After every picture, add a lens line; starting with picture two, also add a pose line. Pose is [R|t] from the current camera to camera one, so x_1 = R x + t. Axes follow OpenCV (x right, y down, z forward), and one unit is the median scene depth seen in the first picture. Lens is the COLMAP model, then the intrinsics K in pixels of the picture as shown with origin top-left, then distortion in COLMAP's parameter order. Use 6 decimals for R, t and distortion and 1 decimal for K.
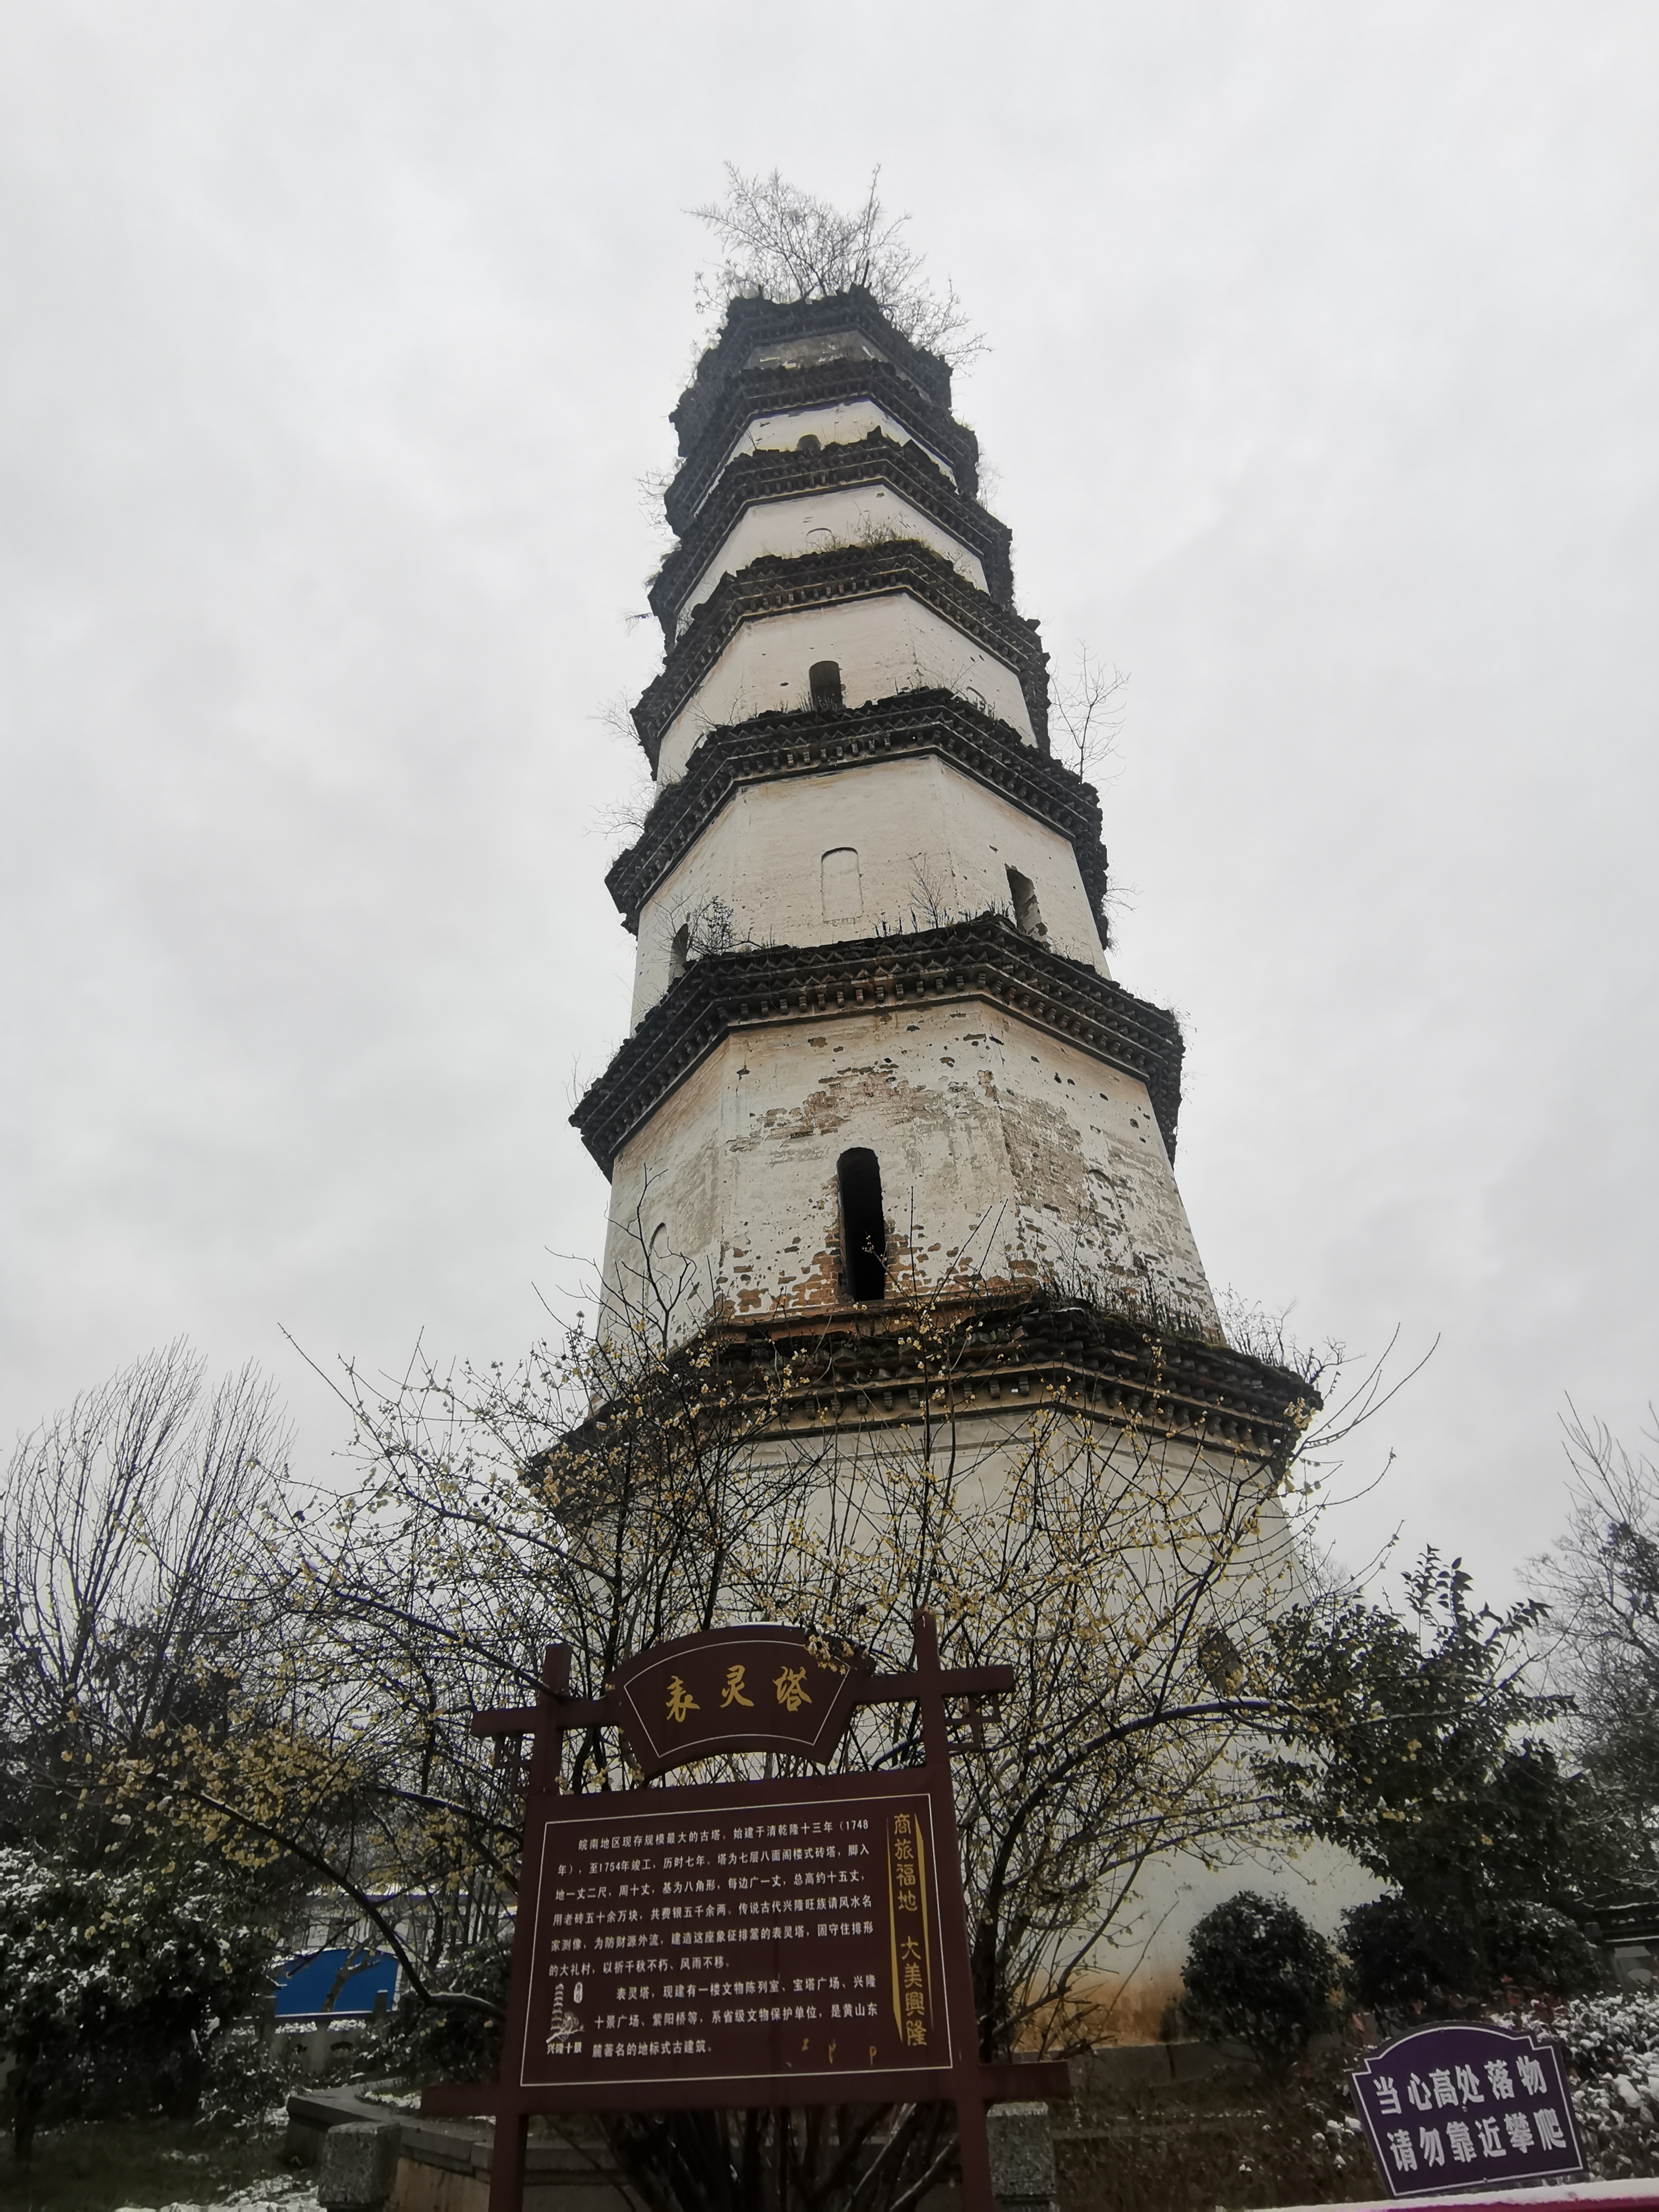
lens RADIAL K [[1071.5, 0, 832.8], [0, 1071.5, 1118.4], [0, 0, 1]] dist [-0.000830, -0.000167]
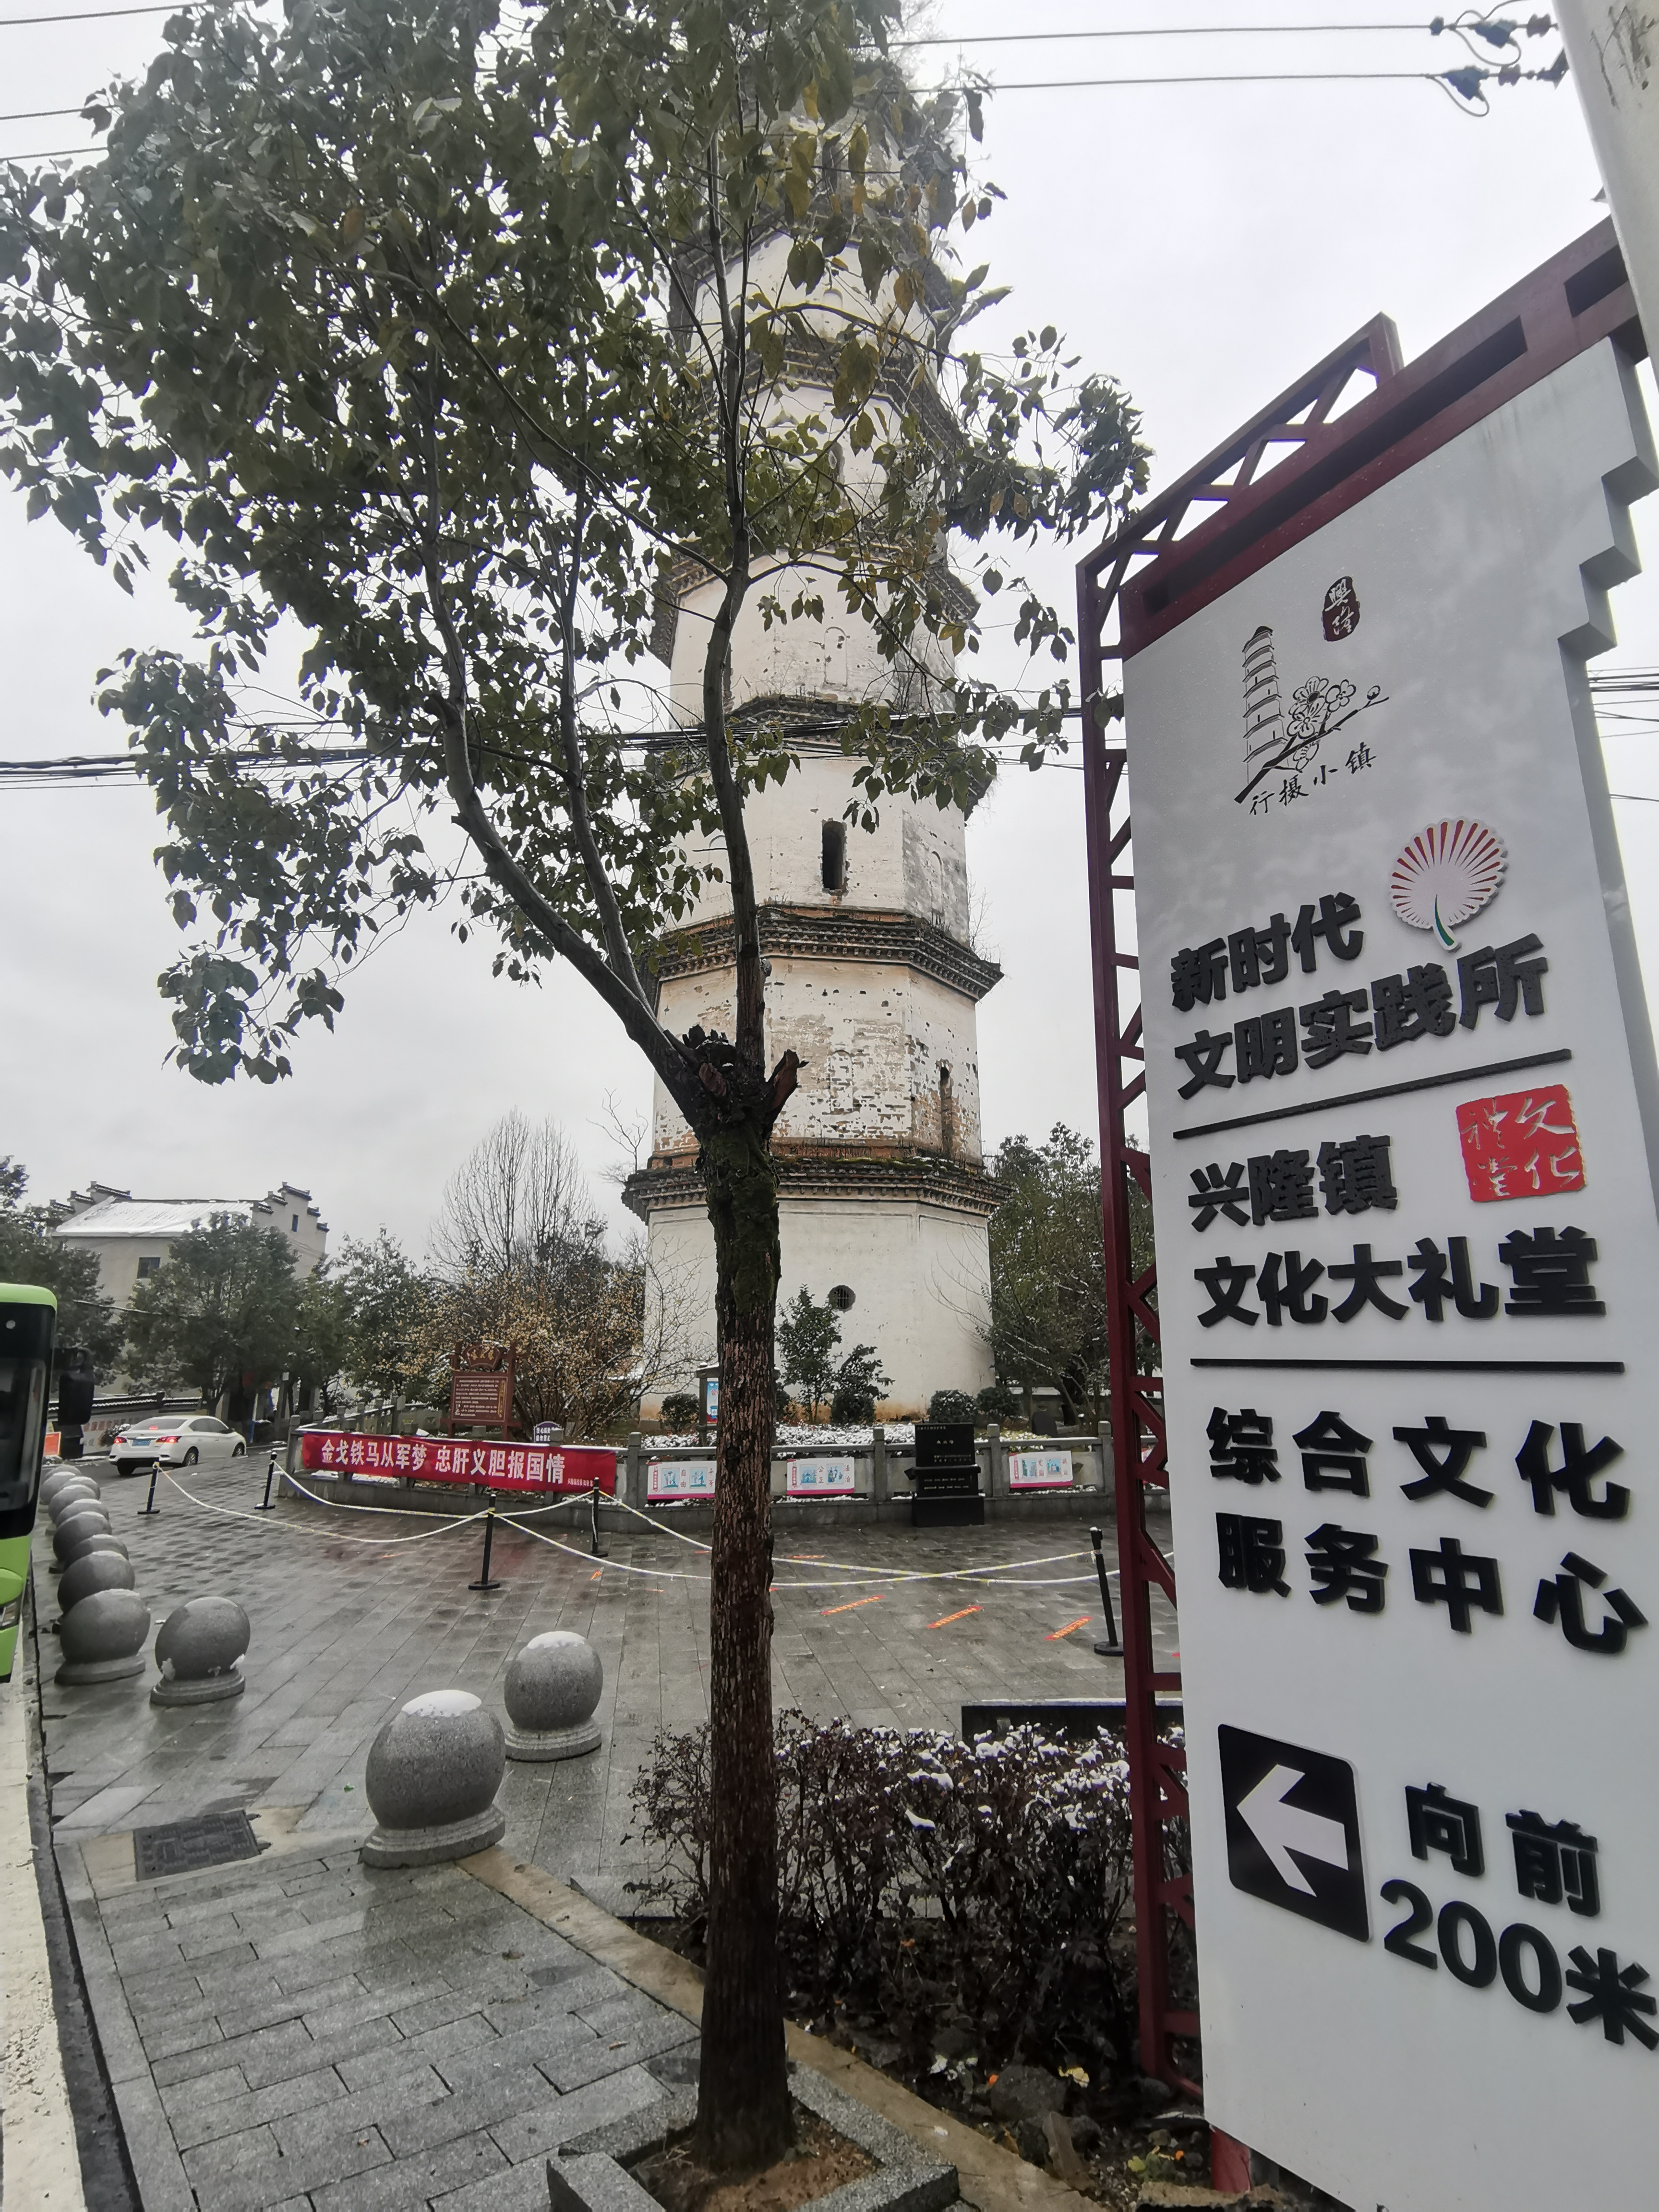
lens RADIAL K [[1071.5, 0, 832.8], [0, 1071.5, 1118.4], [0, 0, 1]] dist [-0.000830, -0.000167]
pose [[0.908192, -0.043517, -0.416285, 1.022050], [0.221781, 0.893513, 0.390445, -0.580386], [0.354965, -0.446923, 0.821133, -0.566626]]
